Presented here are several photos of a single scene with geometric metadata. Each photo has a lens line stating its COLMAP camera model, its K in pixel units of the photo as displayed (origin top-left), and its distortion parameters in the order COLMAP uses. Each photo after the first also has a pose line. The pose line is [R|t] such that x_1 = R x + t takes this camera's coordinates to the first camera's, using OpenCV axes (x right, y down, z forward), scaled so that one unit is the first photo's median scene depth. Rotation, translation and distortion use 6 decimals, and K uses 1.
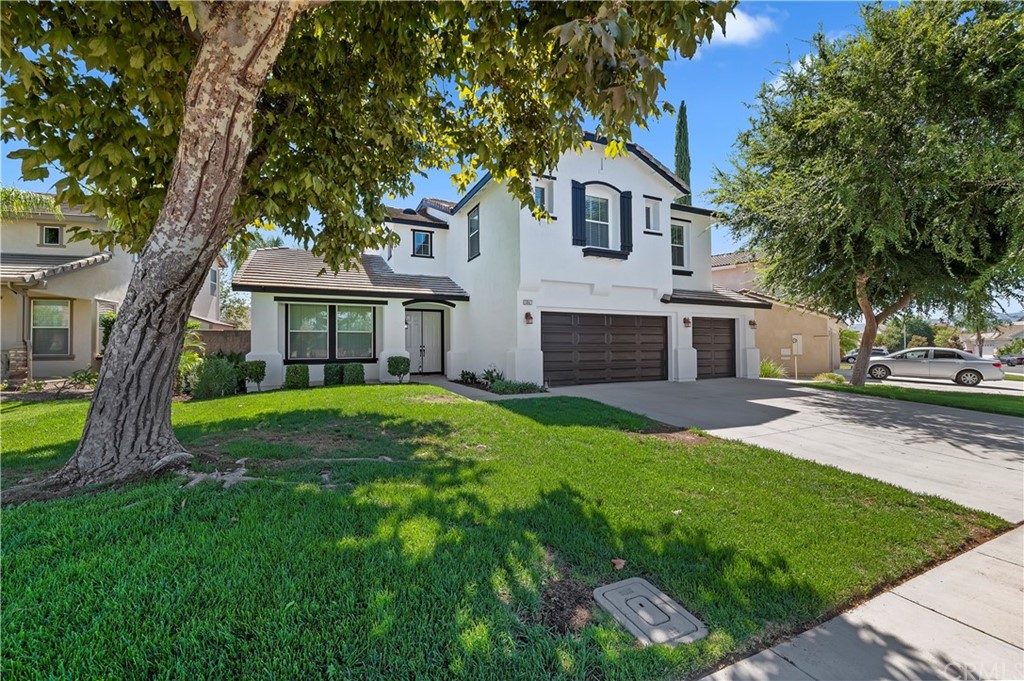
lens RADIAL K [[433.7, 0, 519.2], [0, 433.7, 350.8], [0, 0, 1]] dist [-0.000618, -0.000015]
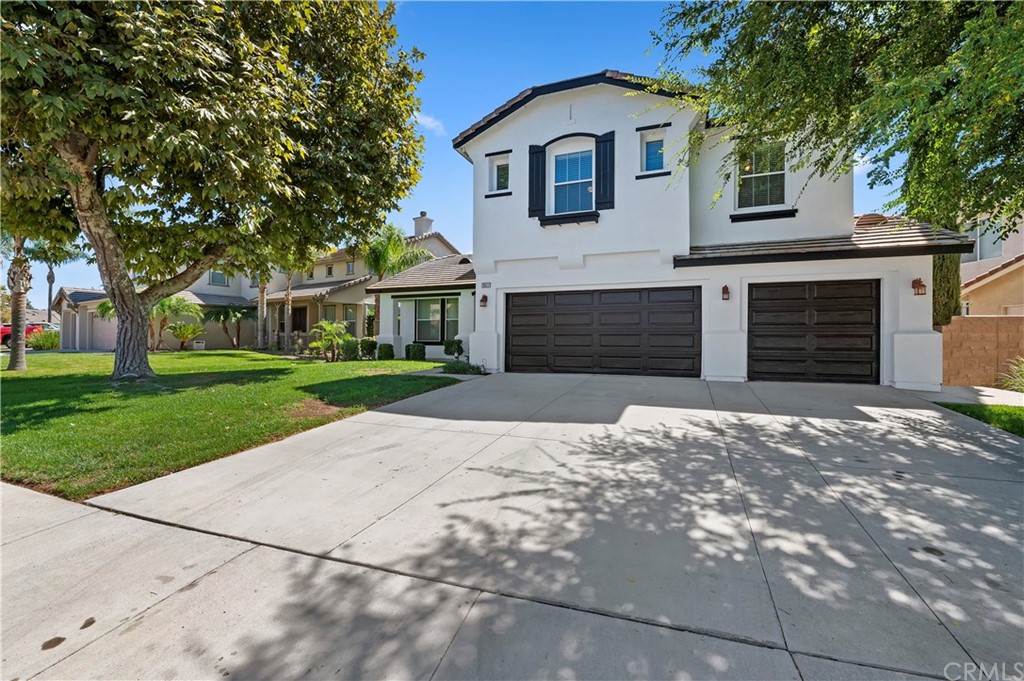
lens RADIAL K [[423.2, 0, 507.7], [0, 423.2, 337.7], [0, 0, 1]] dist [-0.008780, -0.000206]
pose [[0.674787, 0.008941, -0.737959, 0.658939], [-0.002850, 0.999951, 0.009509, -0.001140], [0.738007, -0.004313, 0.674779, 0.324715]]
